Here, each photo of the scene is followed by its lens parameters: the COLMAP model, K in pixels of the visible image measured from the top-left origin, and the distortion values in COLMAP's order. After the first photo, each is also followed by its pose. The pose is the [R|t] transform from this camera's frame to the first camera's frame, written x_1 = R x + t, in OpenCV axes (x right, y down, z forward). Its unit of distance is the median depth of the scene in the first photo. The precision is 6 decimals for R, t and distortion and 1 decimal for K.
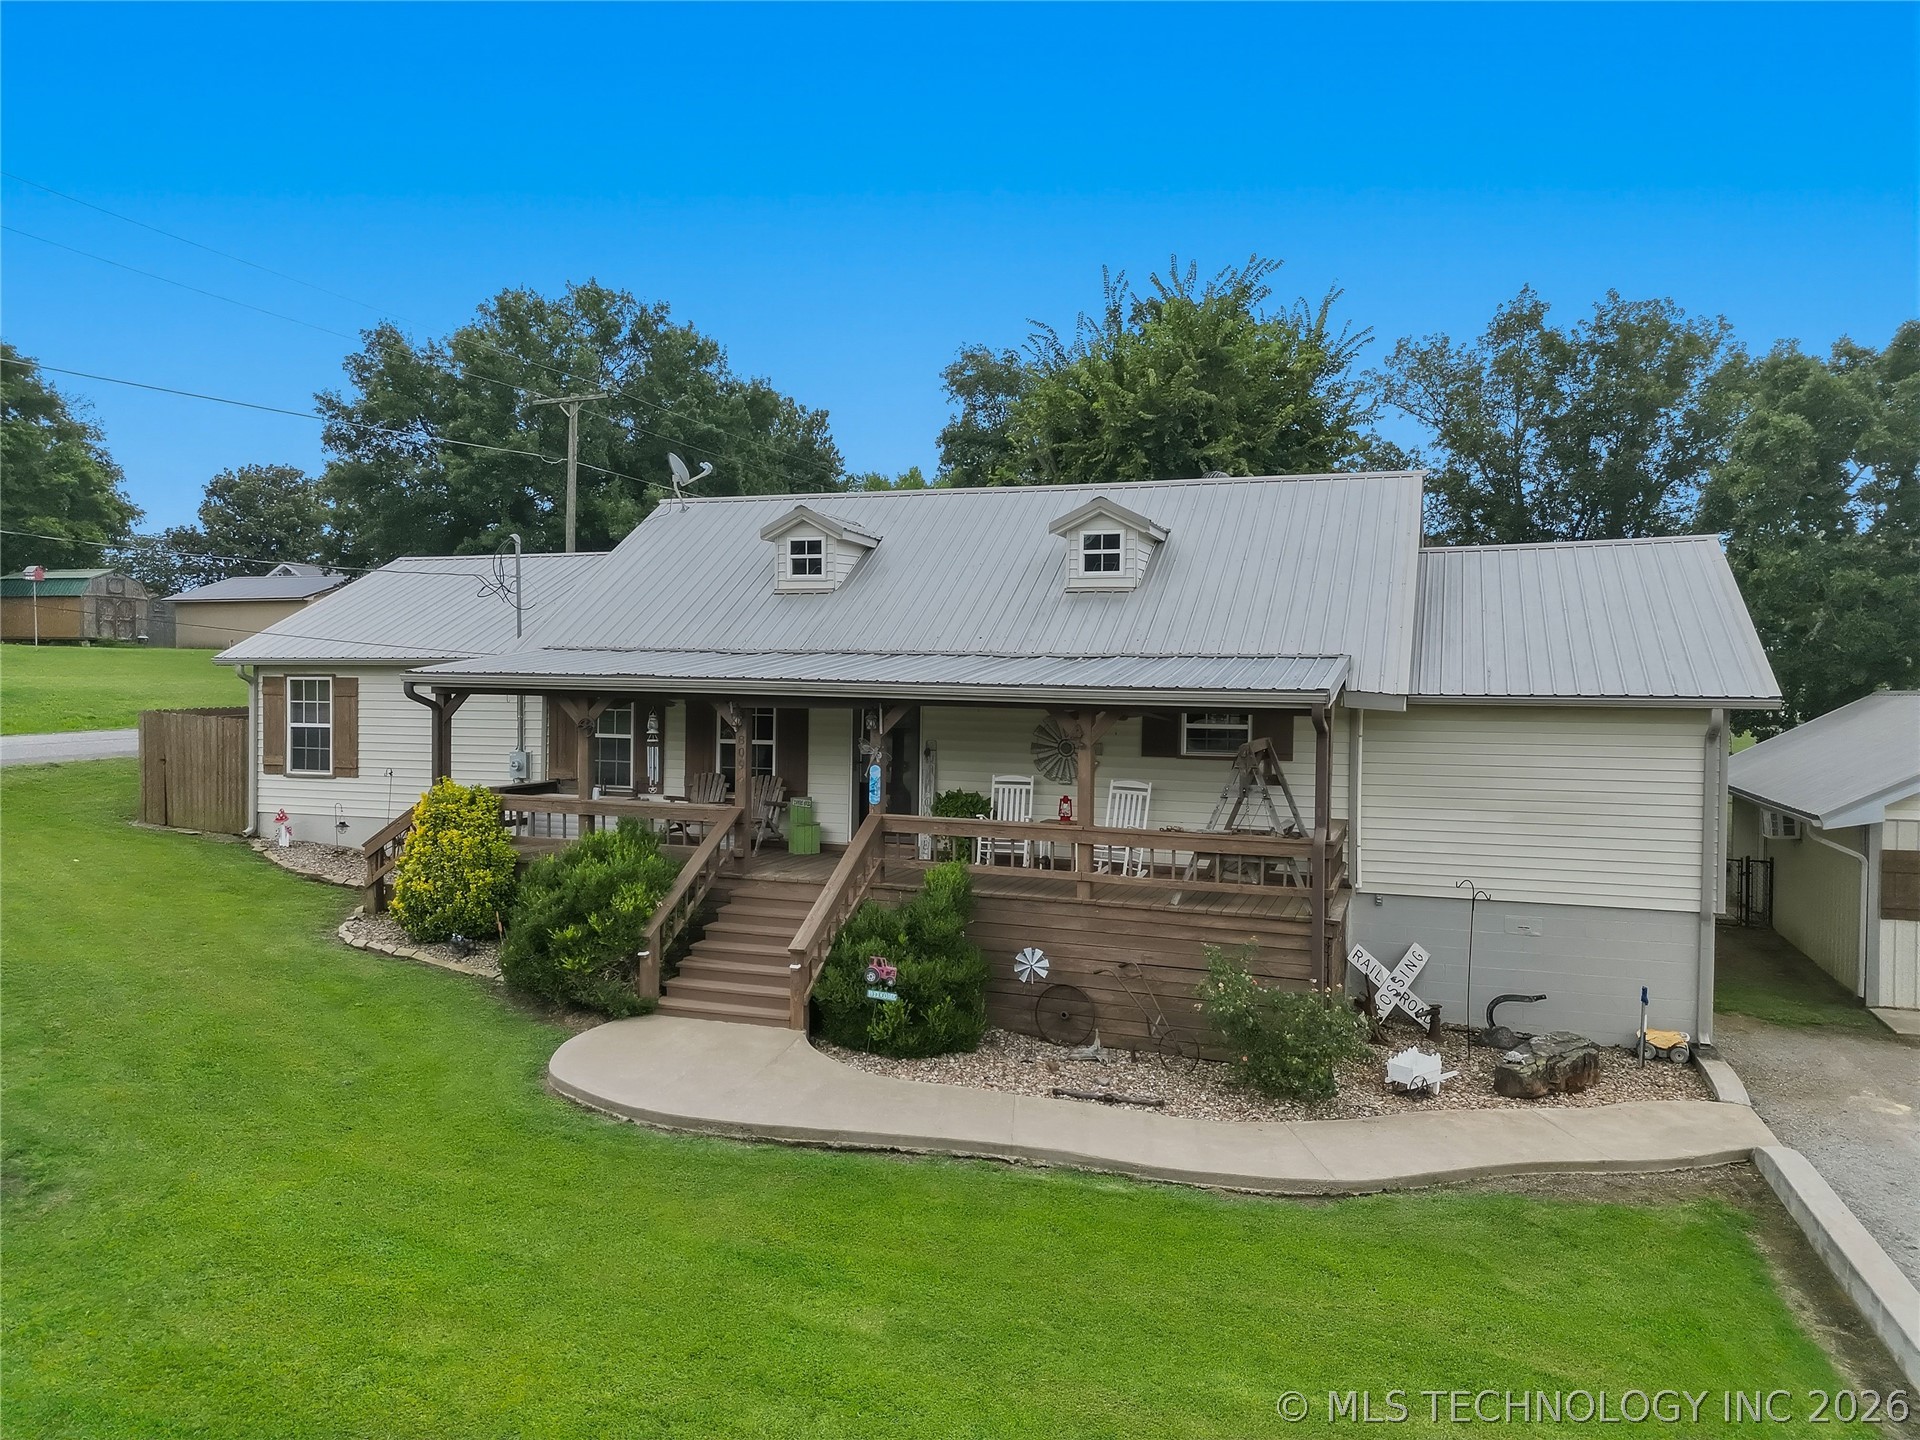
lens RADIAL K [[1353.4, 0, 945.5], [0, 1353.4, 712.3], [0, 0, 1]] dist [0.064429, -0.052313]
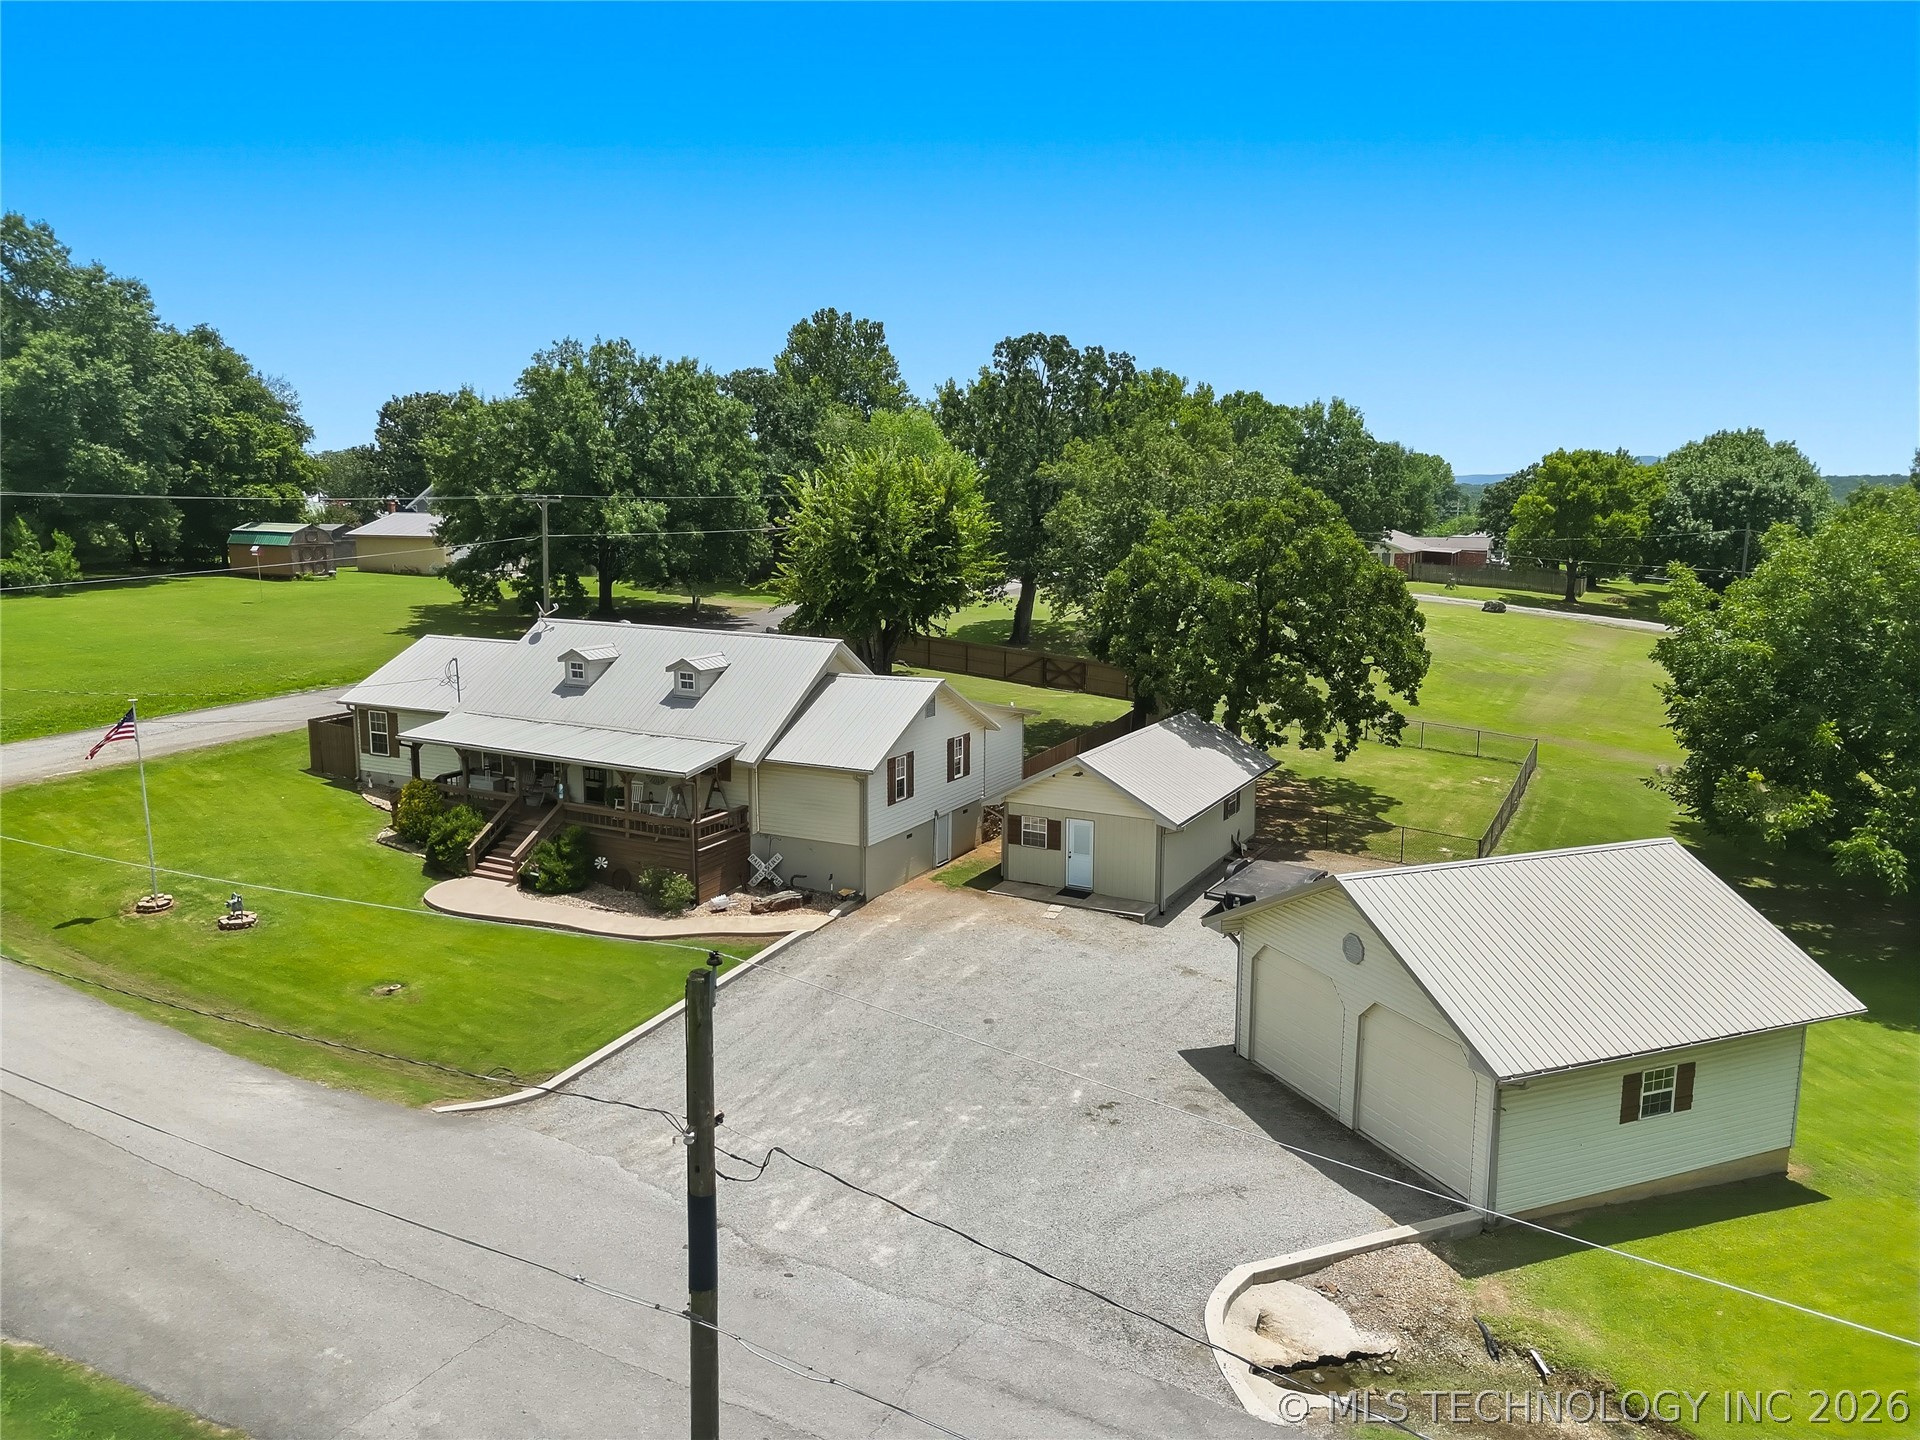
lens RADIAL K [[1353.4, 0, 956.3], [0, 1353.4, 710.2], [0, 0, 1]] dist [0.064429, -0.052313]
pose [[0.992724, 0.017813, -0.119084, 0.946728], [-0.002005, 0.991305, 0.131567, -0.419536], [0.120393, -0.130371, 0.984129, -1.377786]]
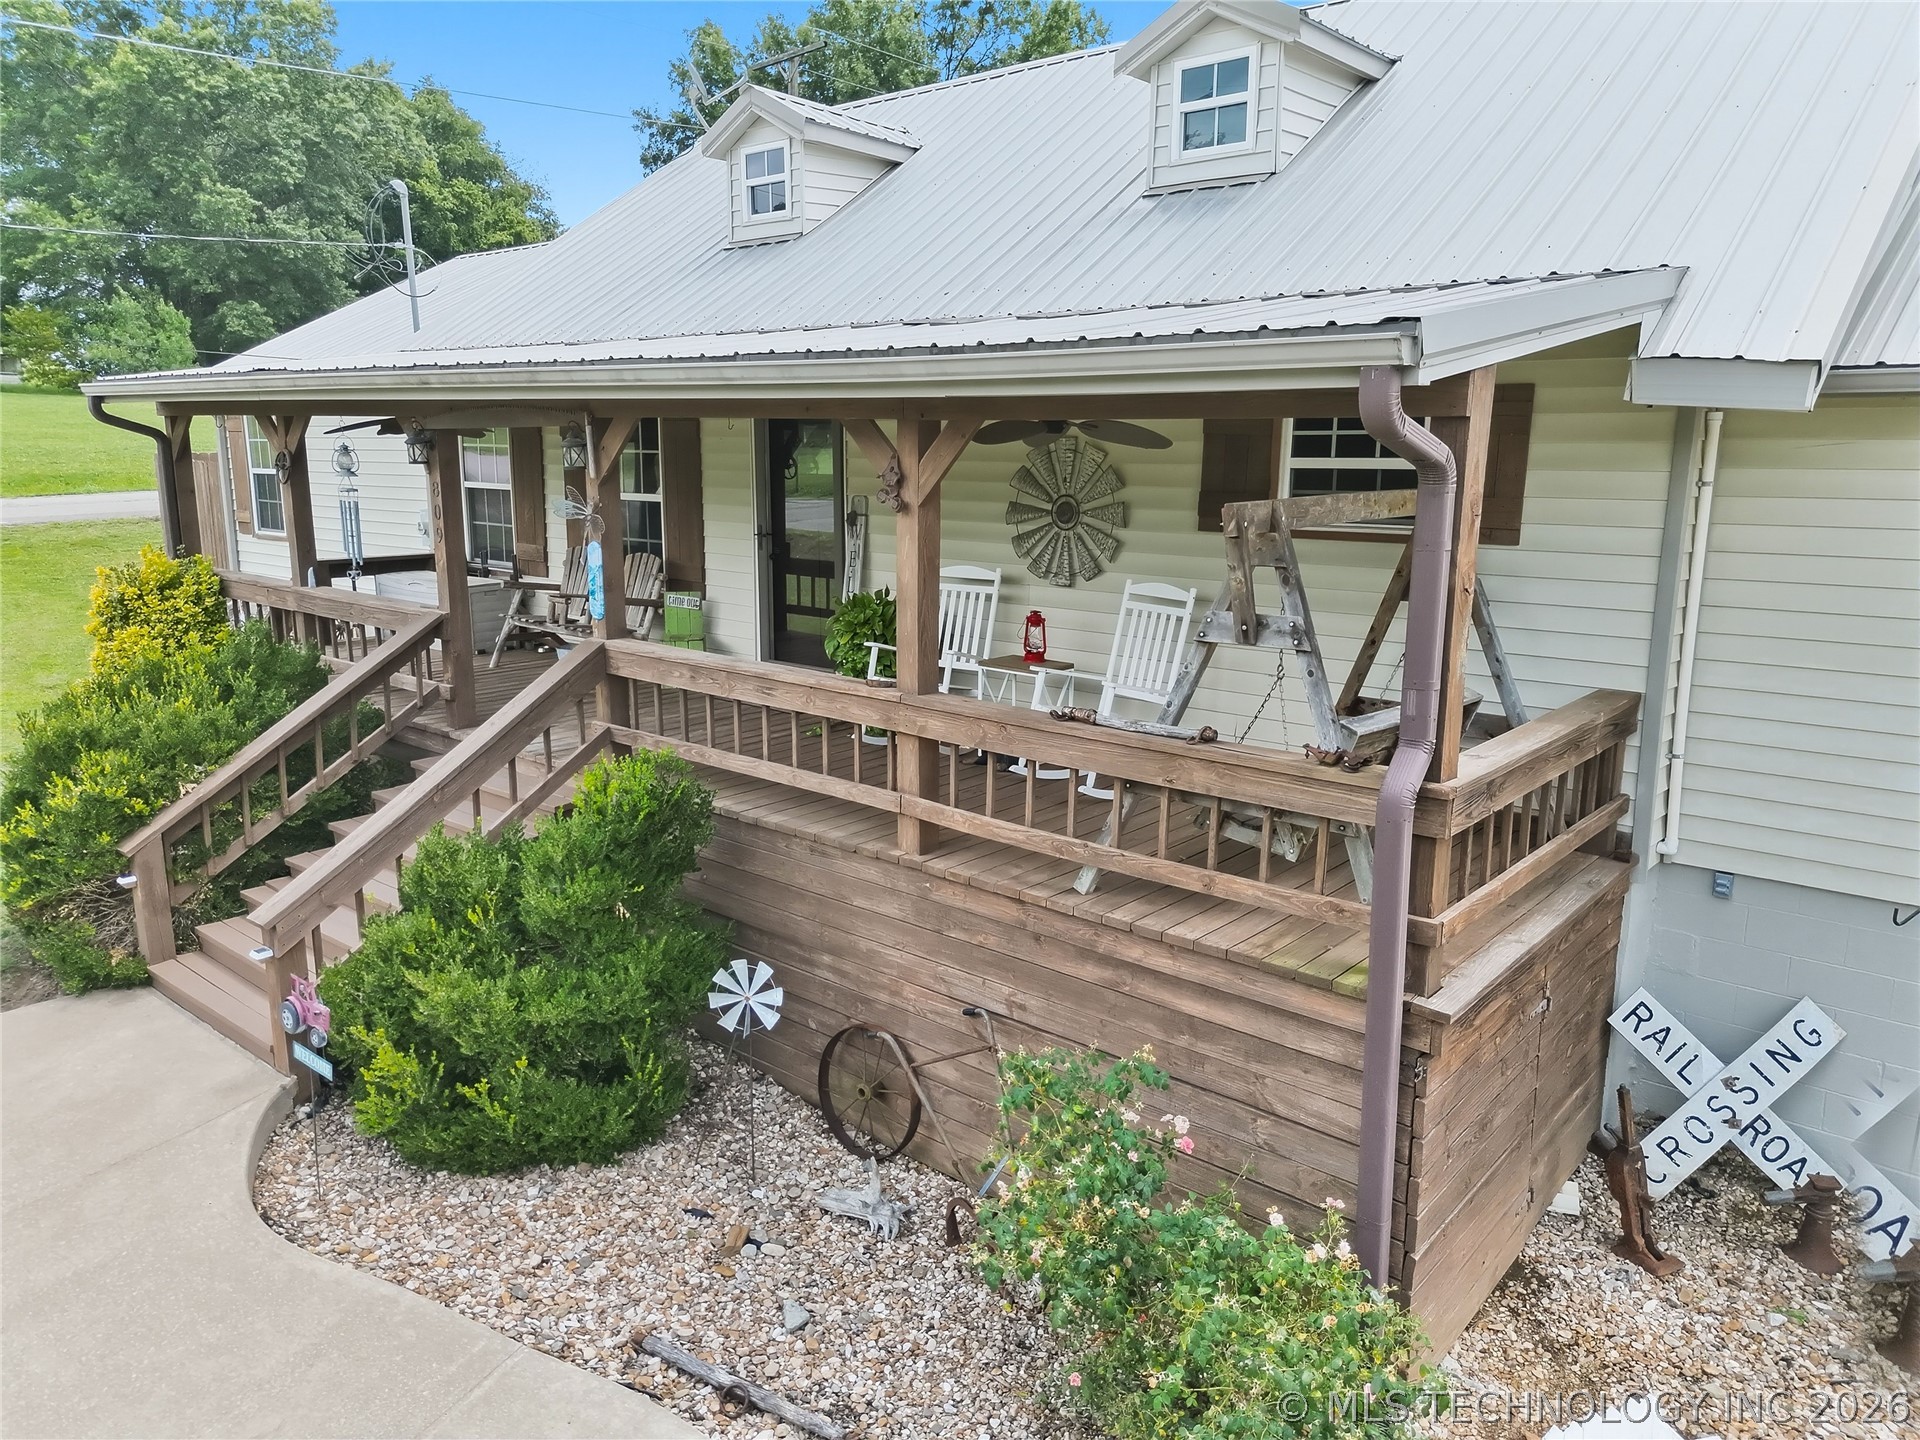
lens RADIAL K [[1353.4, 0, 958.9], [0, 1353.4, 725.8], [0, 0, 1]] dist [0.064429, -0.052313]
pose [[0.936264, 0.063262, -0.345553, 0.236983], [0.000011, 0.983647, 0.180109, 0.014324], [0.351296, -0.168633, 0.920953, 0.530887]]
